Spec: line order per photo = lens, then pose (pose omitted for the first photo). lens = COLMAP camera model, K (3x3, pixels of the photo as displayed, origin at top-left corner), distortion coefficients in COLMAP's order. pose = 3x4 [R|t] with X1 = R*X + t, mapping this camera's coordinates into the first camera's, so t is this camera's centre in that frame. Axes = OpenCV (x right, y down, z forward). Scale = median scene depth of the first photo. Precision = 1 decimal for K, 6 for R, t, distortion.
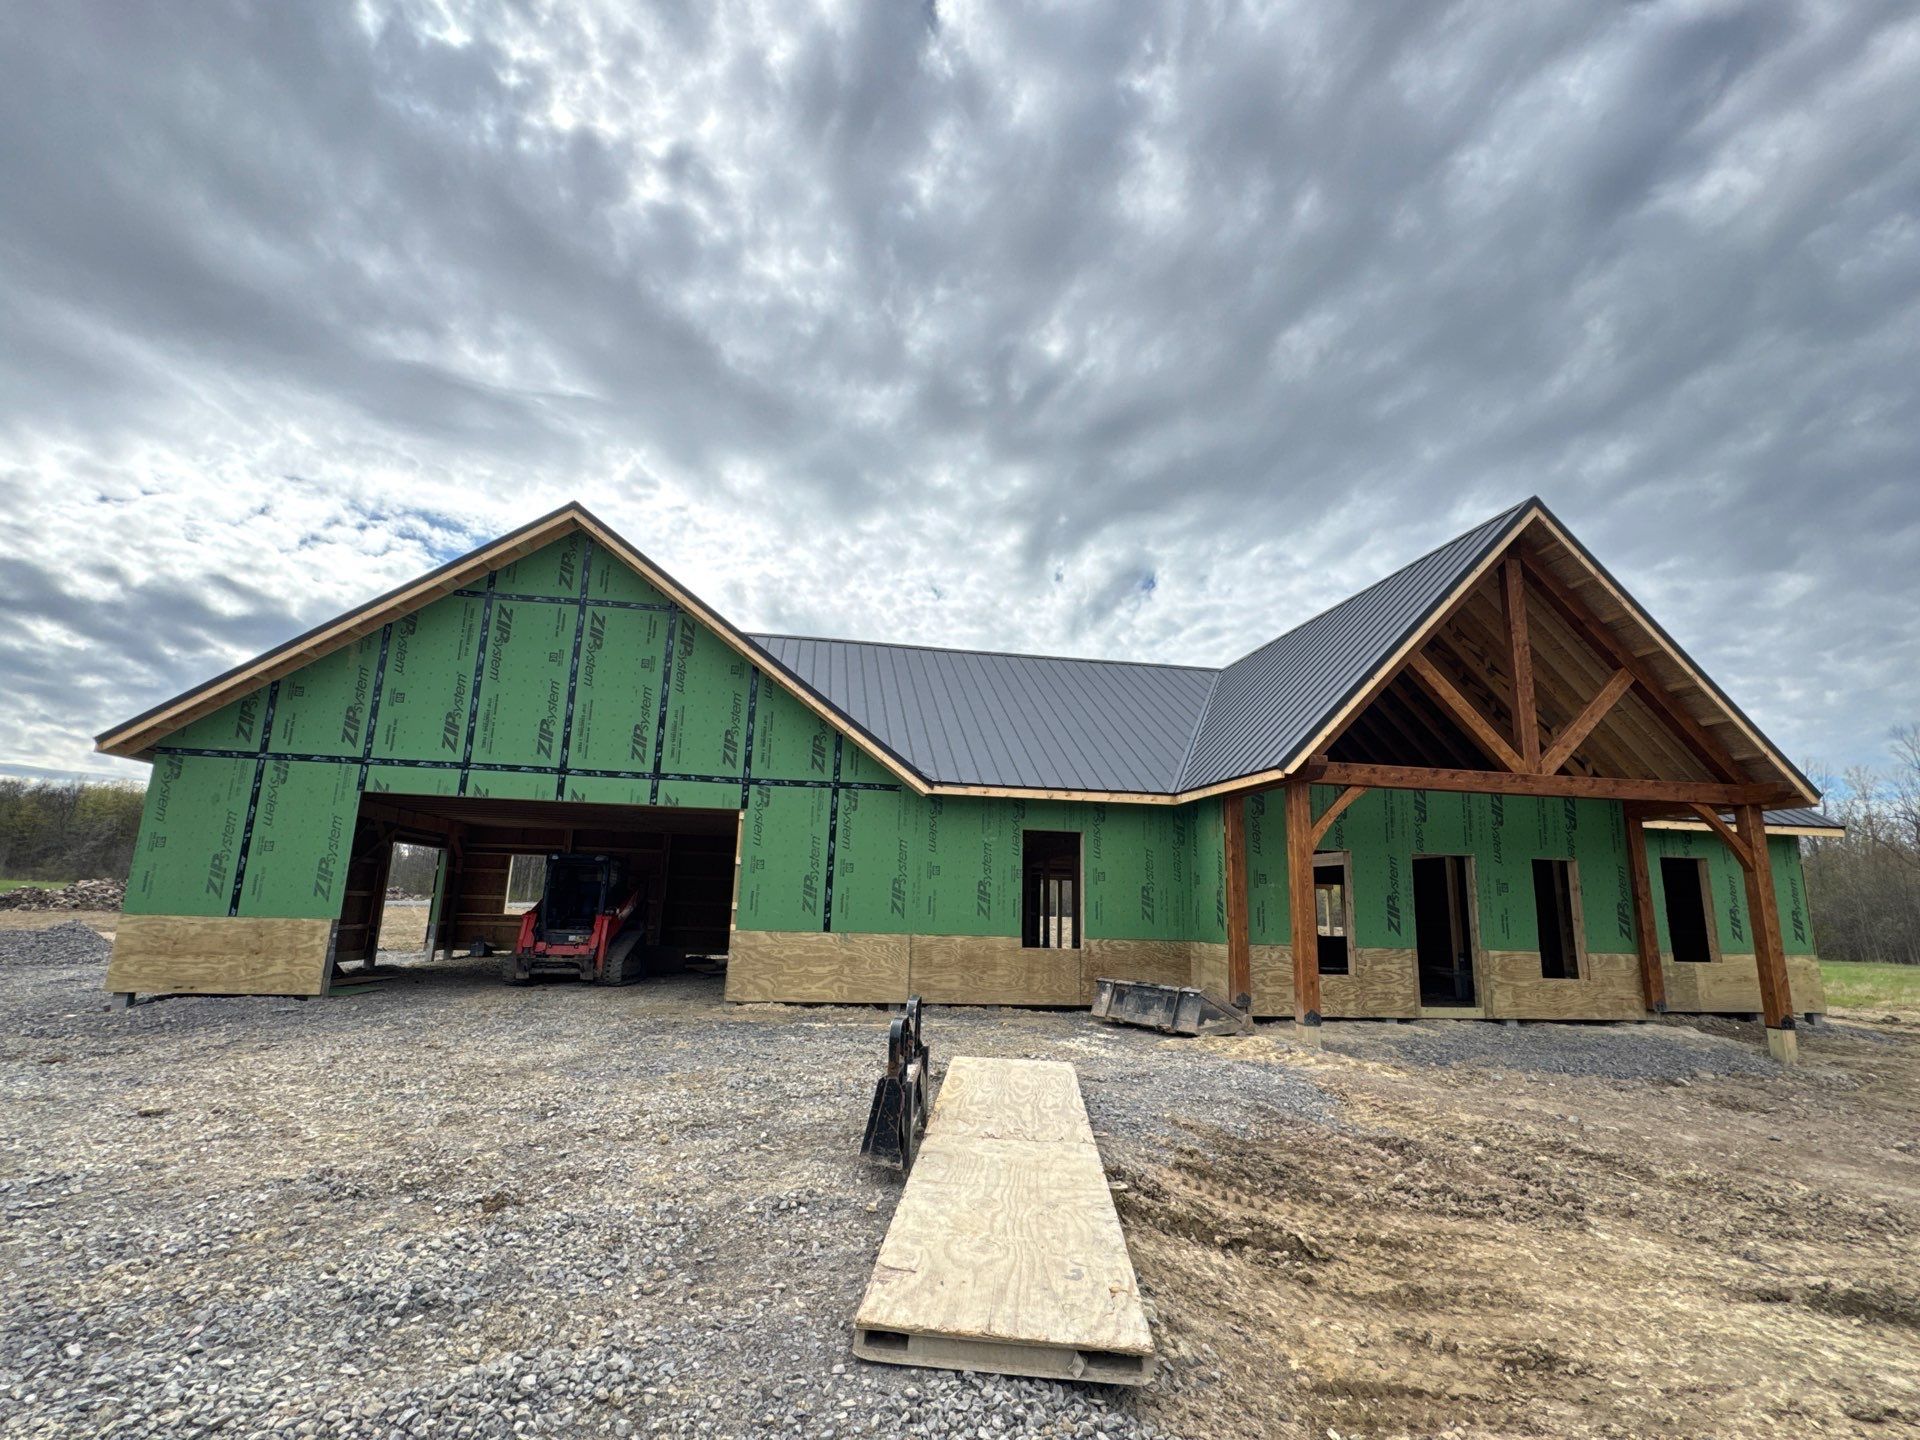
lens RADIAL K [[888.5, 0, 960.0], [0, 888.5, 720.0], [0, 0, 1]] dist [-0.001195, -0.000994]
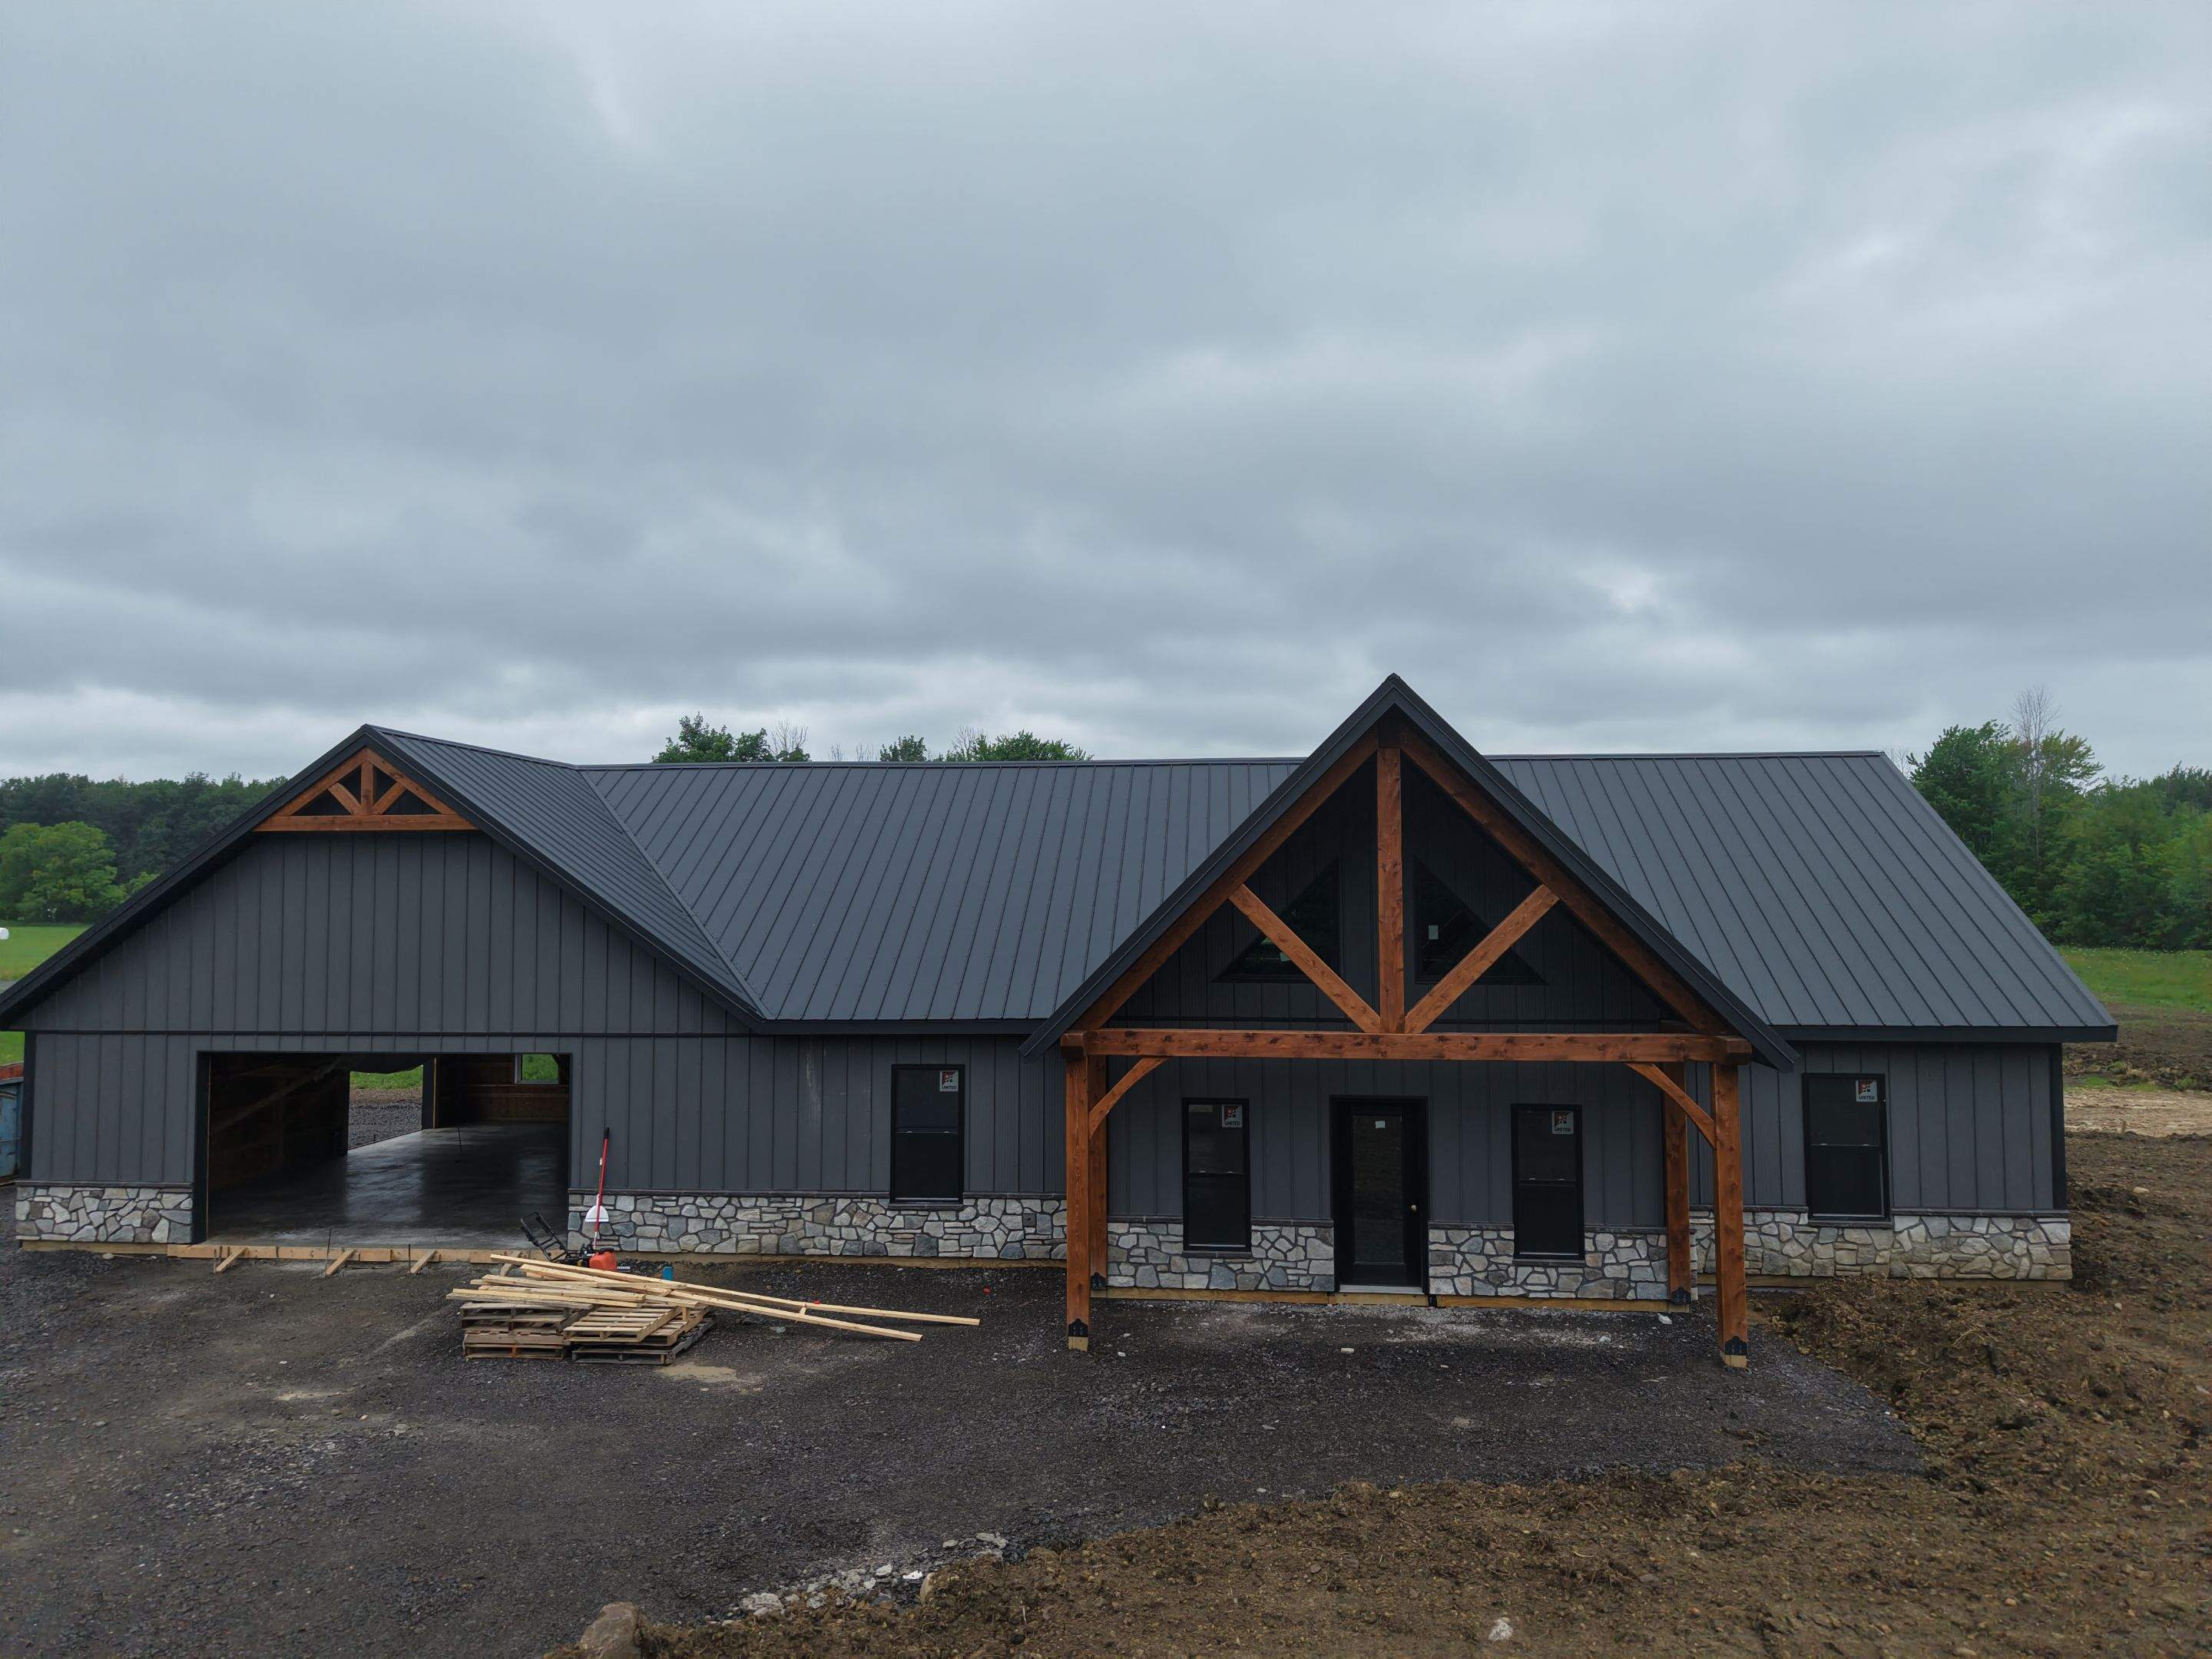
lens RADIAL K [[1465.3, 0, 1106.0], [0, 1465.3, 829.5], [0, 0, 1]] dist [0.030480, -0.037185]
pose [[0.965653, -0.042546, -0.256328, 0.680538], [0.081746, 0.986156, 0.144273, -0.300687], [0.246642, -0.160271, 0.955762, -0.263284]]
